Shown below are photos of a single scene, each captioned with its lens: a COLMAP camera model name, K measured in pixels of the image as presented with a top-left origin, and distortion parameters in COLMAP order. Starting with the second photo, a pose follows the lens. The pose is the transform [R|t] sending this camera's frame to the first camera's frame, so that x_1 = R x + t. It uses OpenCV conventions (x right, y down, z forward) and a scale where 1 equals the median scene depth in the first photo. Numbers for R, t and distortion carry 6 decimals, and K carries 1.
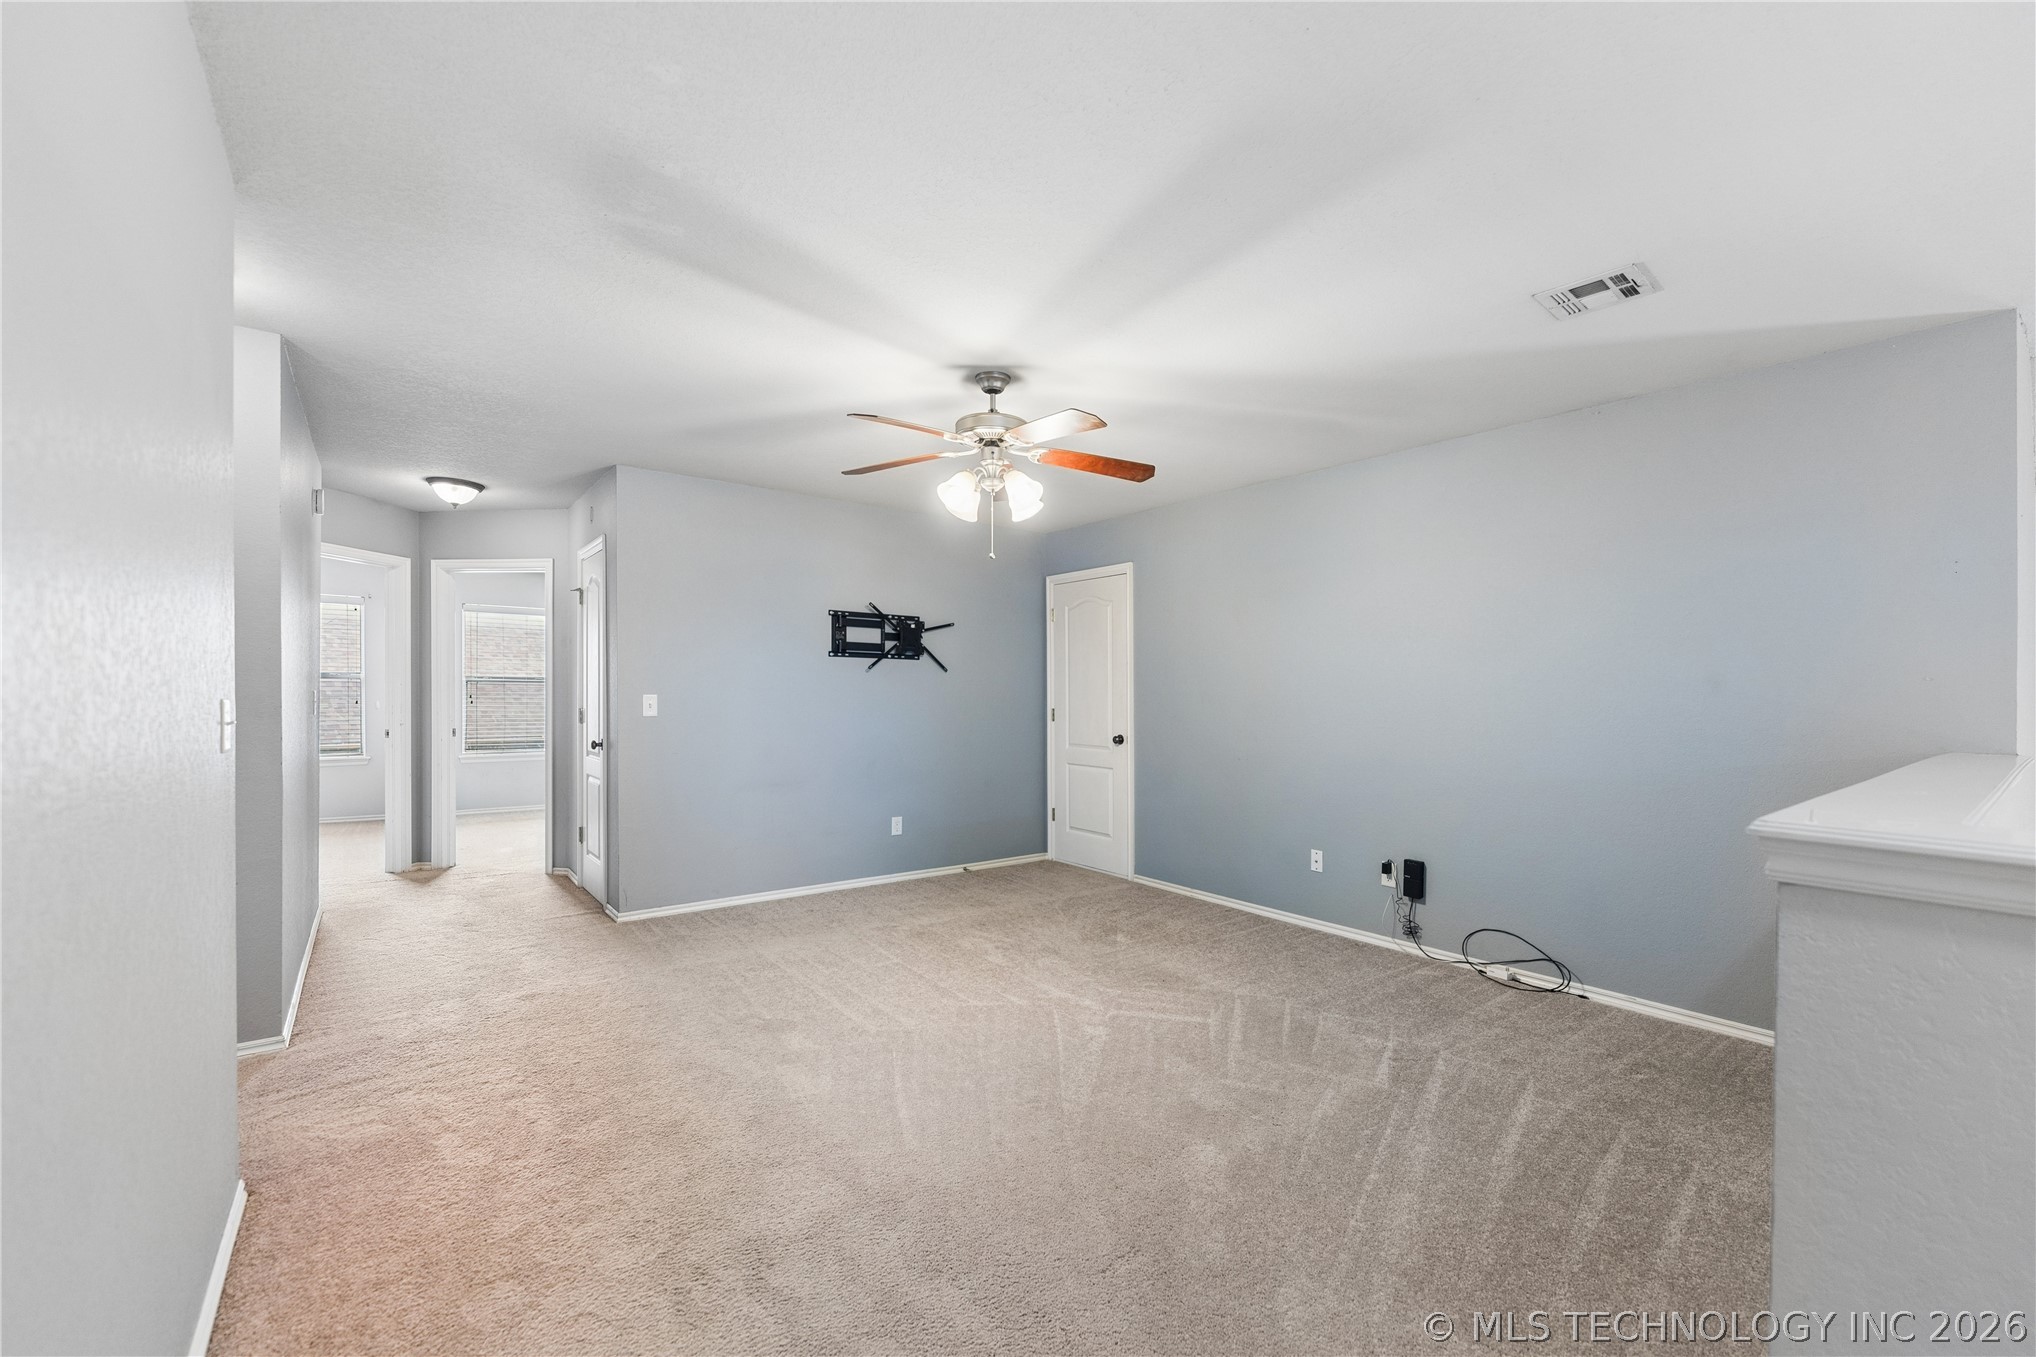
lens RADIAL K [[833.0, 0, 1014.2], [0, 833.0, 662.7], [0, 0, 1]] dist [-0.001121, -0.000298]
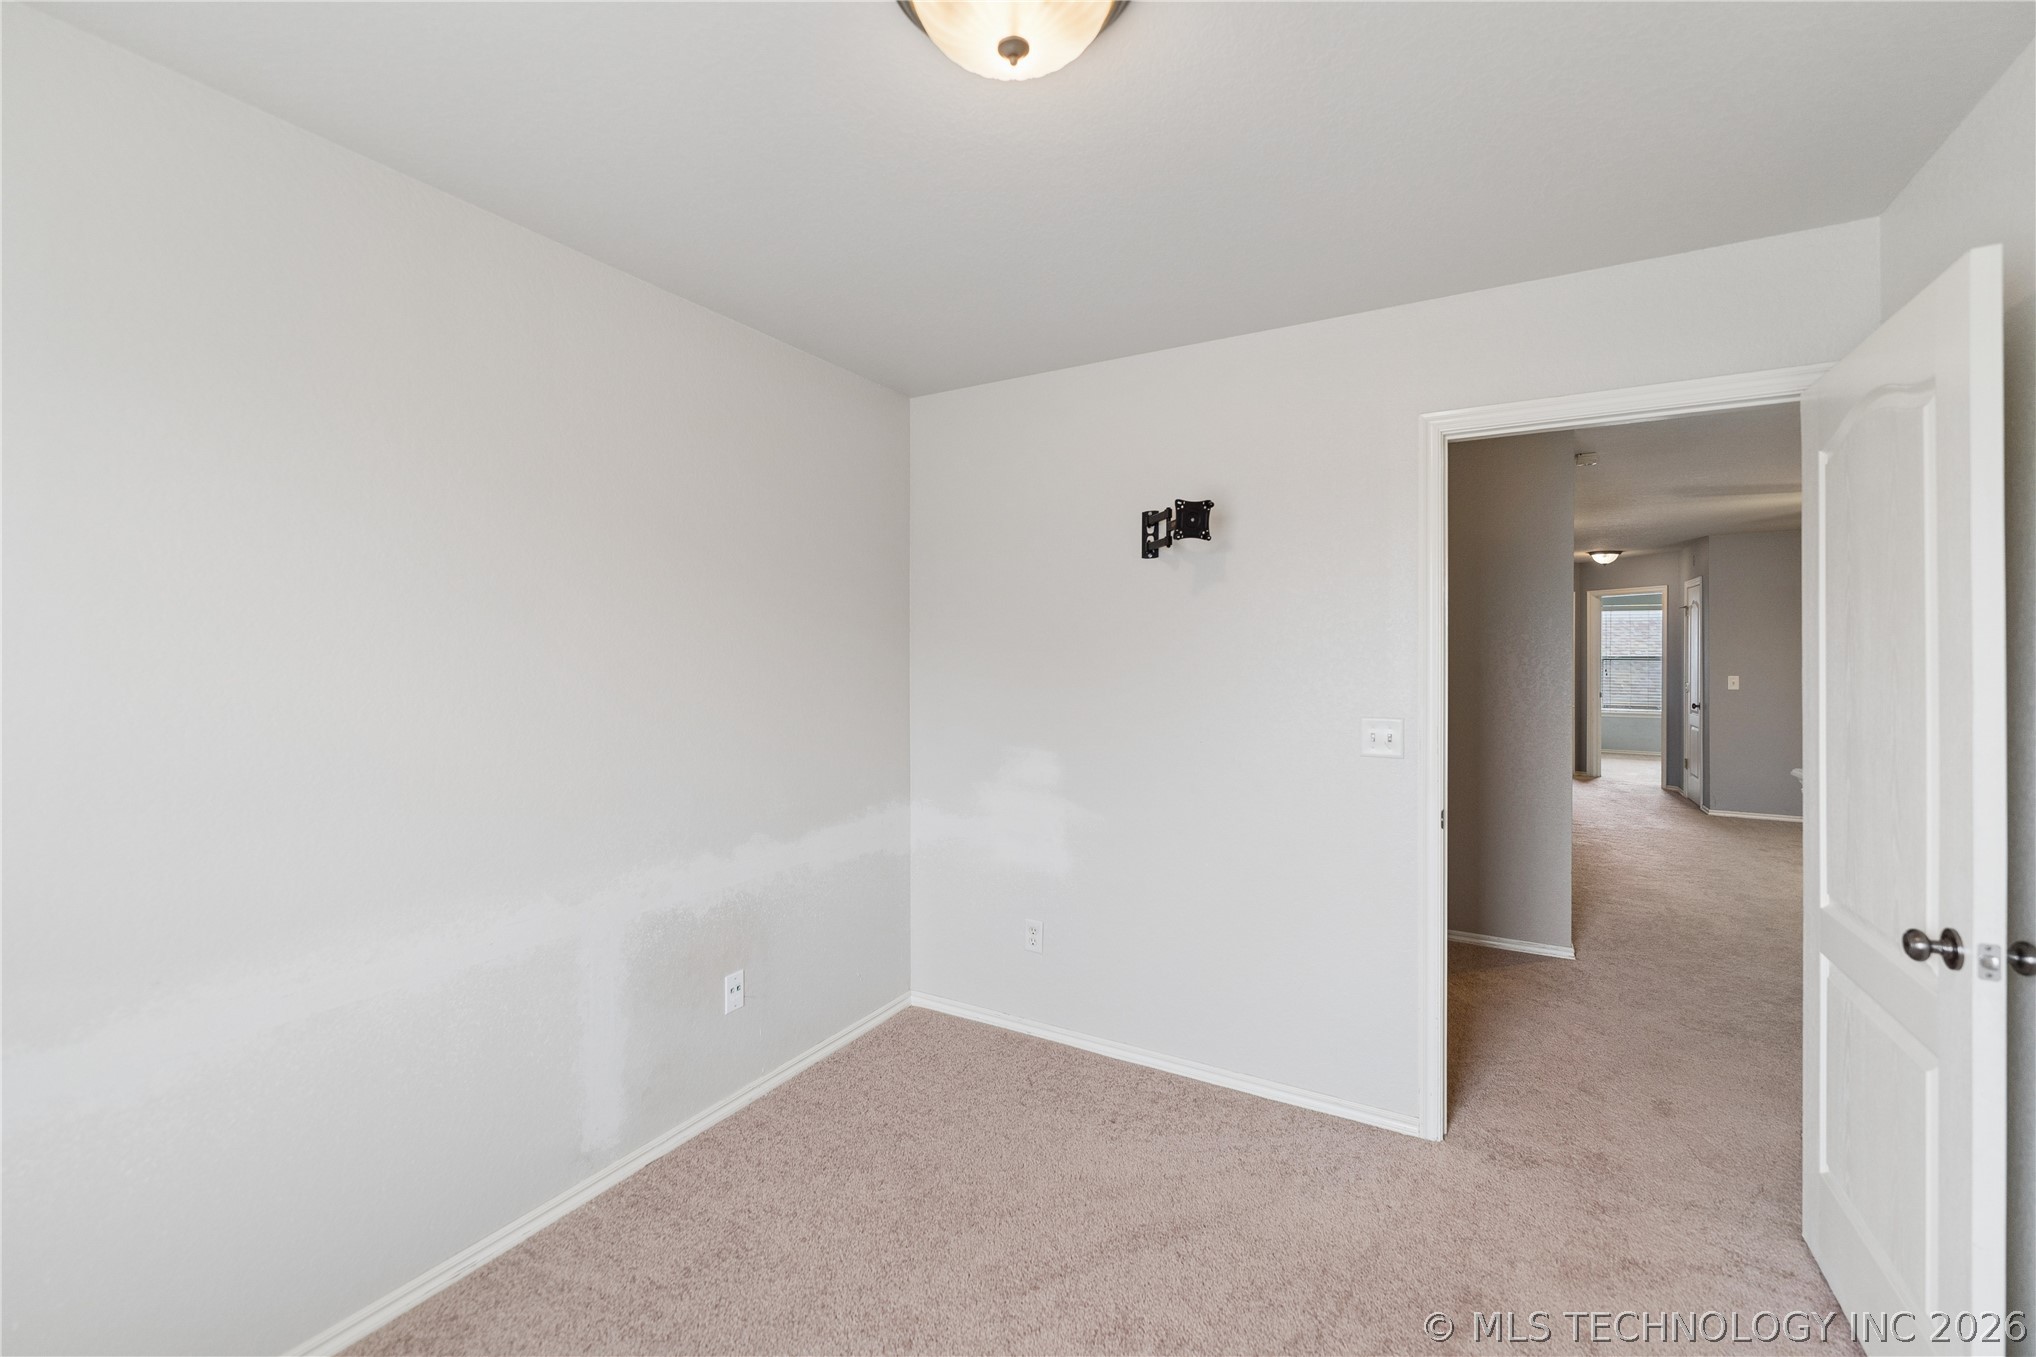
lens RADIAL K [[833.0, 0, 1014.2], [0, 833.0, 662.7], [0, 0, 1]] dist [-0.001121, -0.000298]
pose [[0.382282, 0.014290, -0.923935, 0.459082], [0.013116, 0.999696, 0.020888, -0.034871], [0.923953, -0.020103, 0.381978, -0.794349]]
